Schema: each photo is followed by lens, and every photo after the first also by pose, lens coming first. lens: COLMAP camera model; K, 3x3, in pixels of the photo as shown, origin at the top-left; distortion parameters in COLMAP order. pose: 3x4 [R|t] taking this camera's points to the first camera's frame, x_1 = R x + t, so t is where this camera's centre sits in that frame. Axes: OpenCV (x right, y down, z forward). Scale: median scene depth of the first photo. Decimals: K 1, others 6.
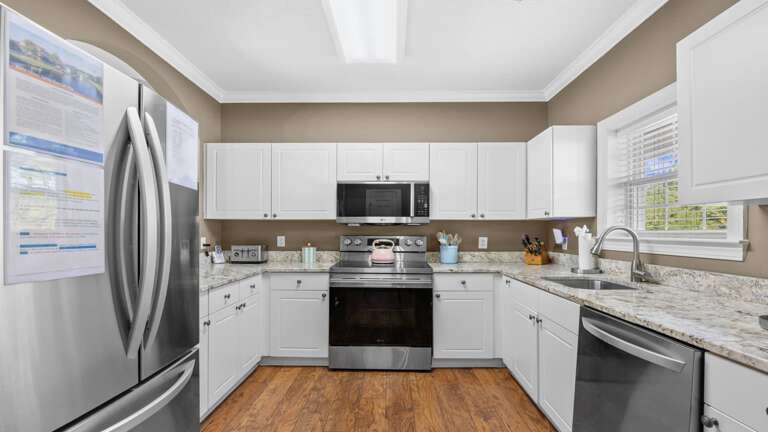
lens RADIAL K [[372.5, 0, 384.5], [0, 372.5, 233.8], [0, 0, 1]] dist [0.000405, 0.000353]
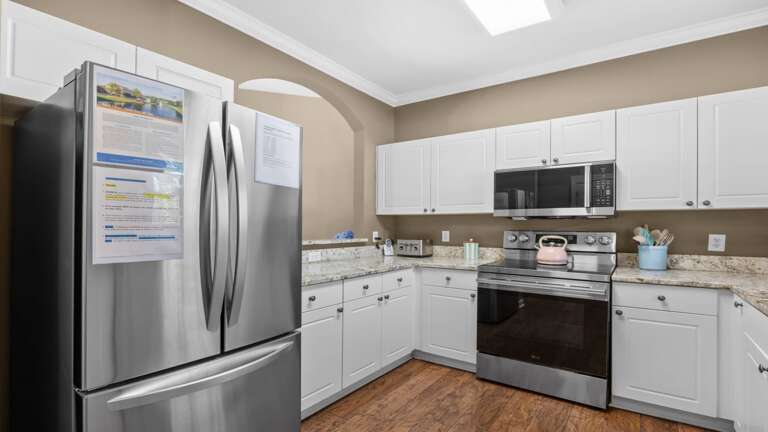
lens RADIAL K [[368.4, 0, 382.9], [0, 368.4, 226.8], [0, 0, 1]] dist [-0.002092, -0.000522]
pose [[0.827628, 0.000758, -0.561276, 0.162331], [-0.003945, 0.999982, -0.004466, 0.000429], [0.561262, 0.005910, 0.827617, 0.122068]]
